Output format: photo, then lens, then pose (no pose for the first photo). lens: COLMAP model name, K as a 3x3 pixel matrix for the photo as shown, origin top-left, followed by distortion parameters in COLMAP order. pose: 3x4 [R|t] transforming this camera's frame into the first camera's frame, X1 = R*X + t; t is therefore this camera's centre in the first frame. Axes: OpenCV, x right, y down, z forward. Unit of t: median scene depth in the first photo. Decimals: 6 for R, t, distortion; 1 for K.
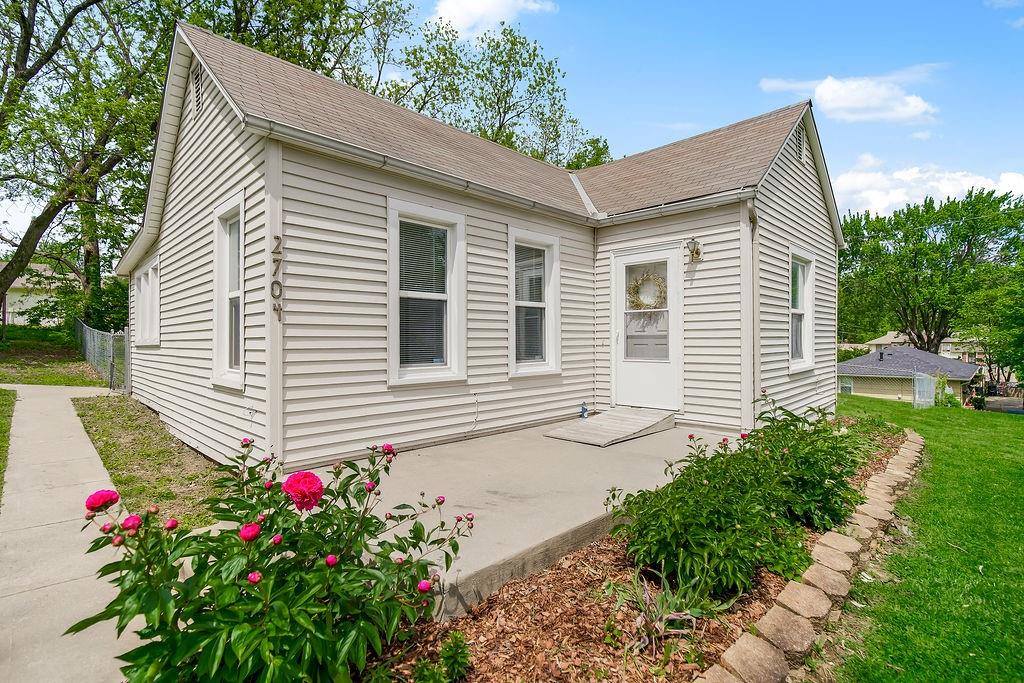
lens RADIAL K [[479.9, 0, 508.5], [0, 479.9, 340.5], [0, 0, 1]] dist [-0.003081, 0.000636]
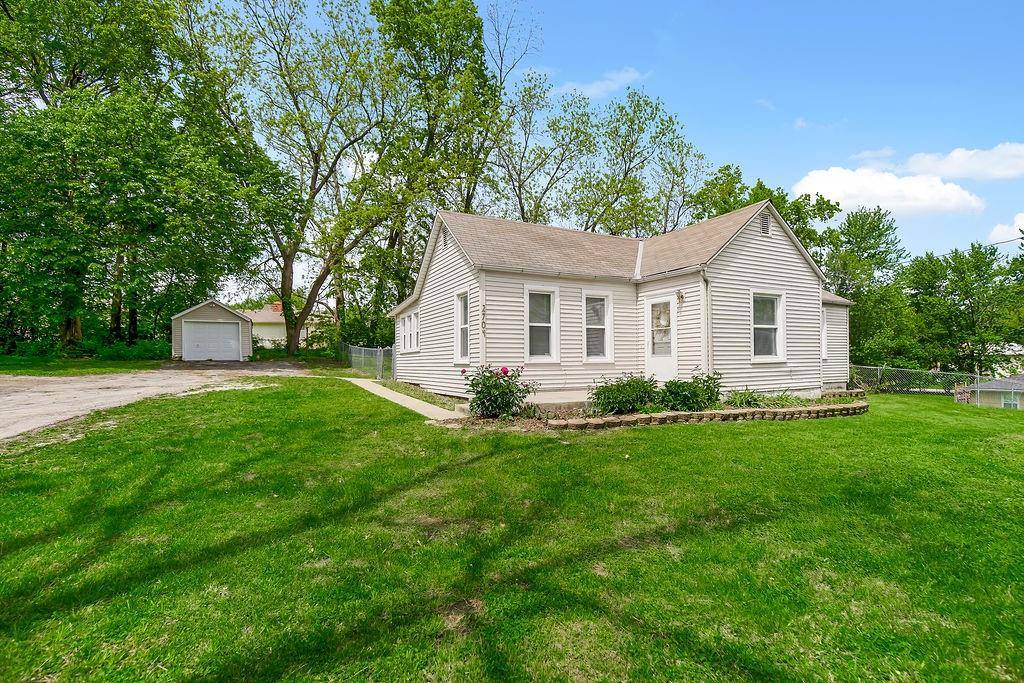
lens RADIAL K [[479.9, 0, 515.8], [0, 479.9, 344.5], [0, 0, 1]] dist [-0.003081, 0.000636]
pose [[0.957013, -0.015689, -0.289622, 0.300600], [0.004758, 0.999251, -0.038407, 0.070601], [0.290007, 0.035378, 0.956370, -0.972070]]
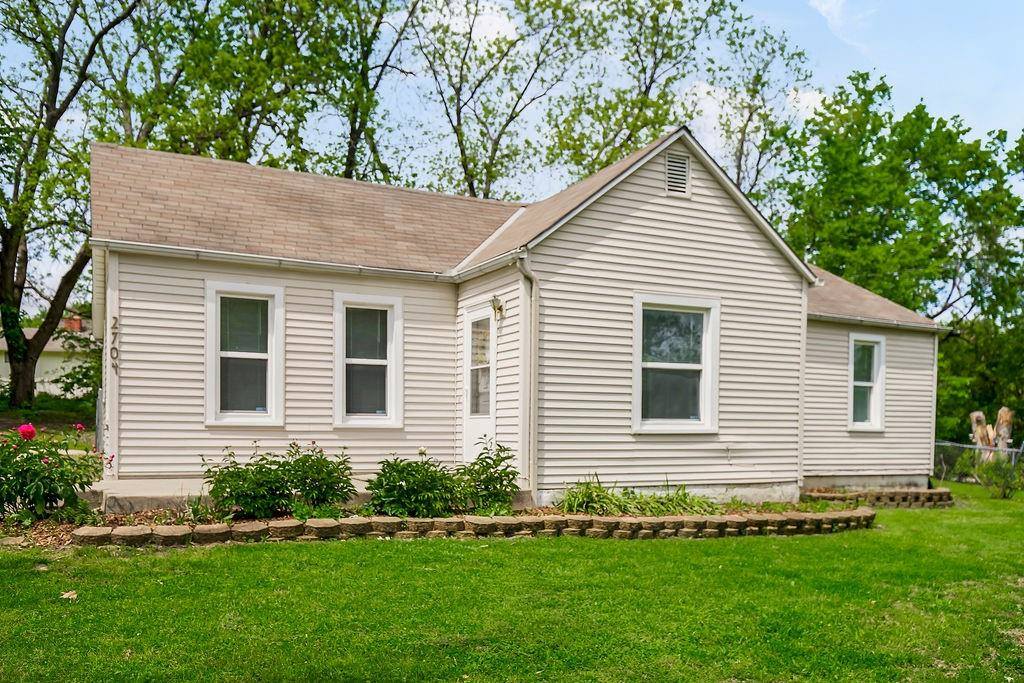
lens RADIAL K [[837.5, 0, 515.8], [0, 837.5, 449.9], [0, 0, 1]] dist [0.003351, -0.010101]
pose [[0.947694, 0.020988, -0.318491, 0.974648], [-0.014122, 0.999616, 0.023852, 0.072535], [0.318869, -0.018107, 0.947626, -0.680307]]
